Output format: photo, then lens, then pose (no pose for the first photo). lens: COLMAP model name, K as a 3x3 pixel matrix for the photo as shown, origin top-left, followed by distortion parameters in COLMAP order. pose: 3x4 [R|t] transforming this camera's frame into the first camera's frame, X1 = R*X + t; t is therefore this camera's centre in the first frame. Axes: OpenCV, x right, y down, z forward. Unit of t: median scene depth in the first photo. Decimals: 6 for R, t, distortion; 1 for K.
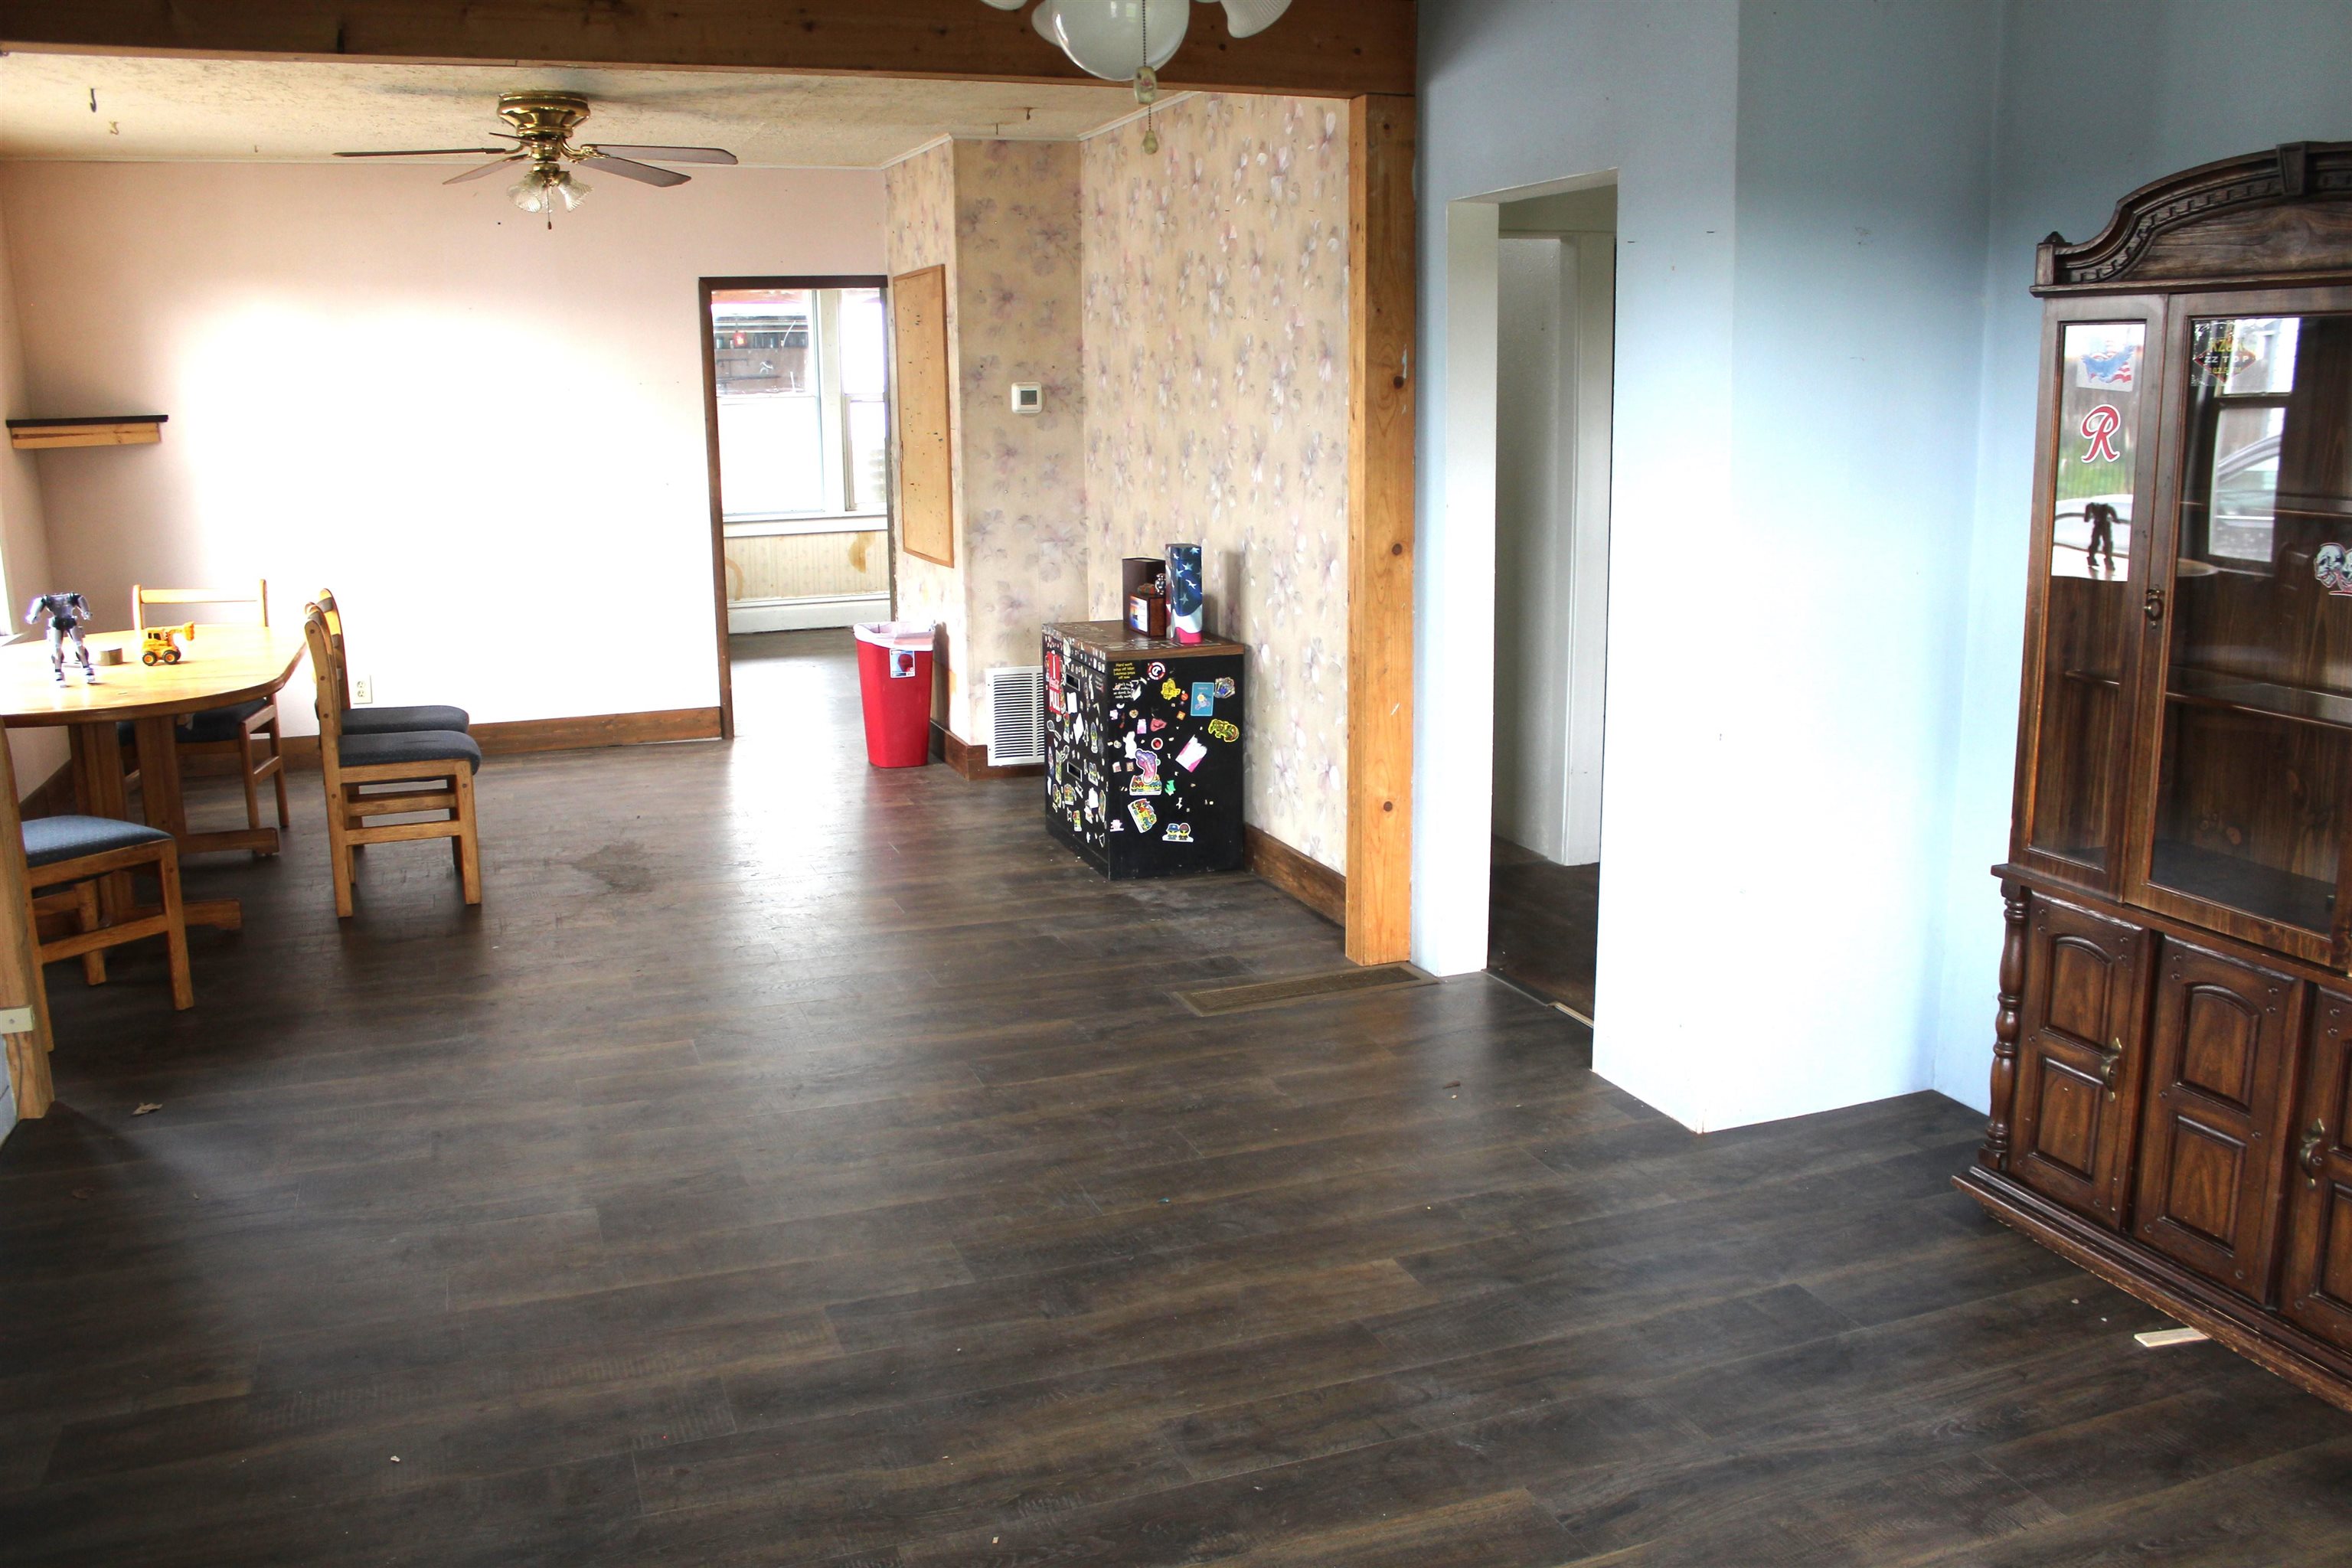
lens RADIAL K [[1962.3, 0, 1187.3], [0, 1962.3, 784.9], [0, 0, 1]] dist [-0.177639, 0.175393]
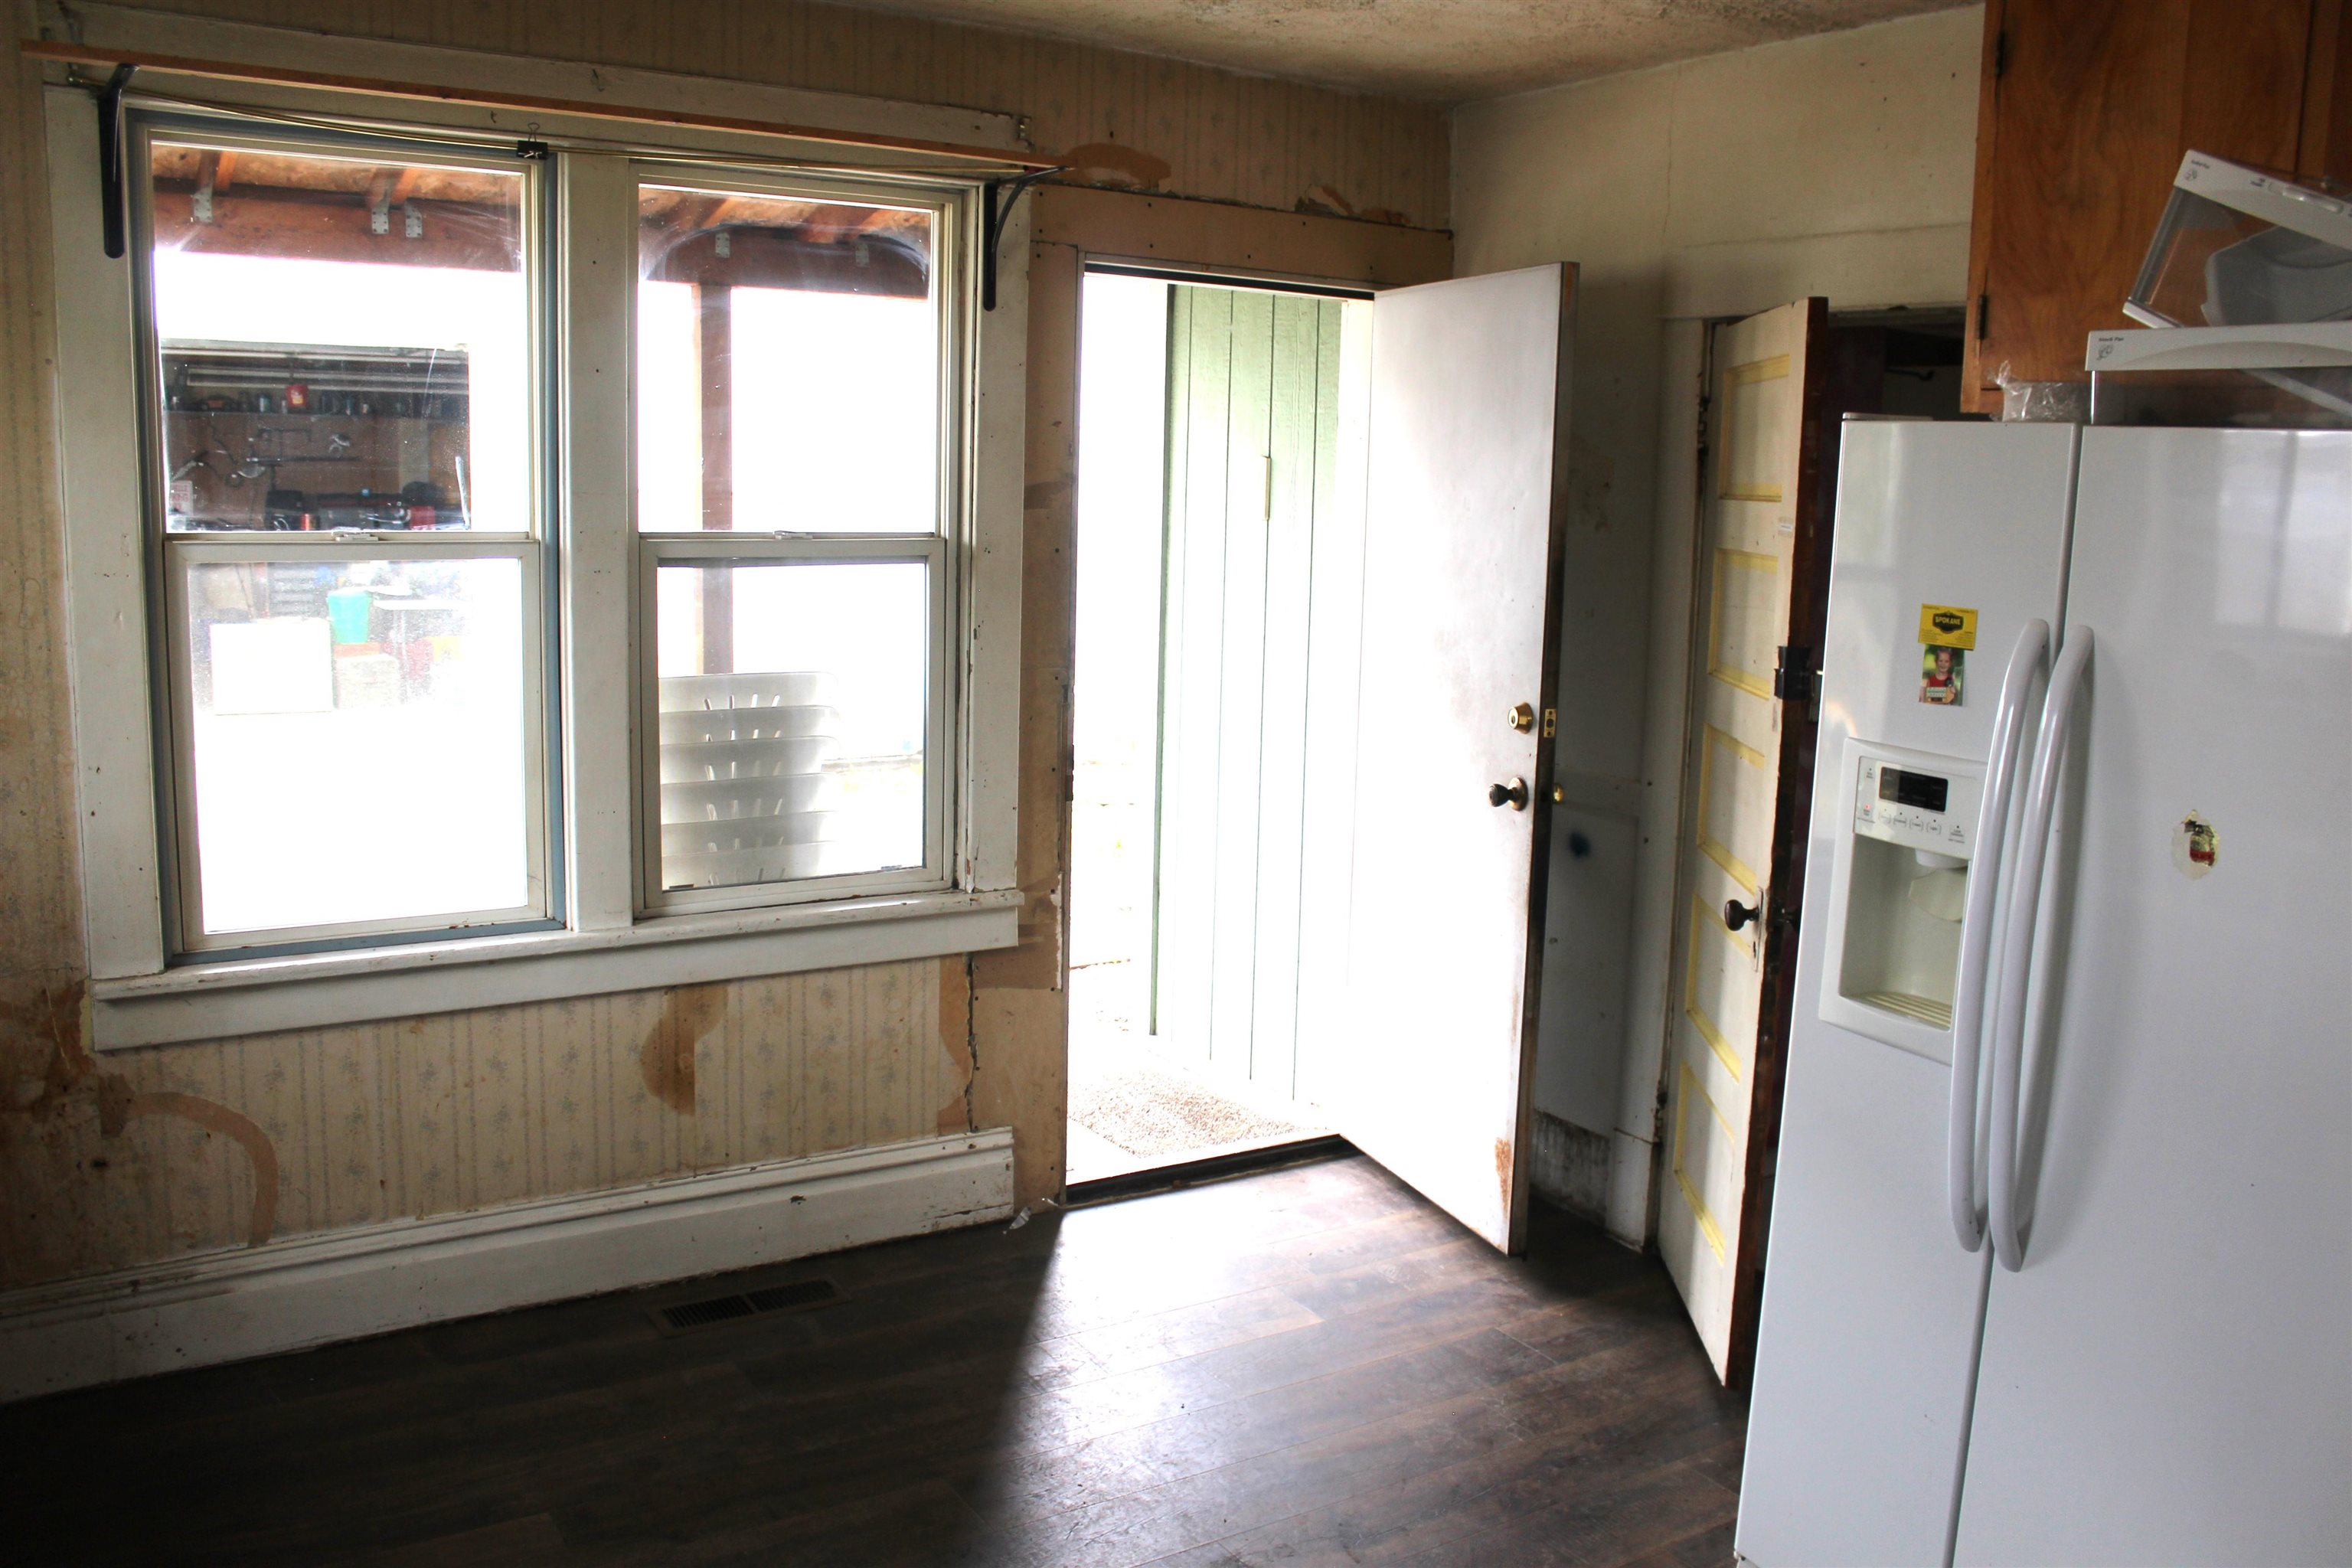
lens RADIAL K [[1962.3, 0, 1187.3], [0, 1962.3, 784.9], [0, 0, 1]] dist [-0.177639, 0.175393]
pose [[0.977835, 0.003533, 0.209345, -0.153497], [0.006659, 0.998827, -0.047960, -0.146442], [-0.209269, 0.048292, 0.976665, 0.683102]]
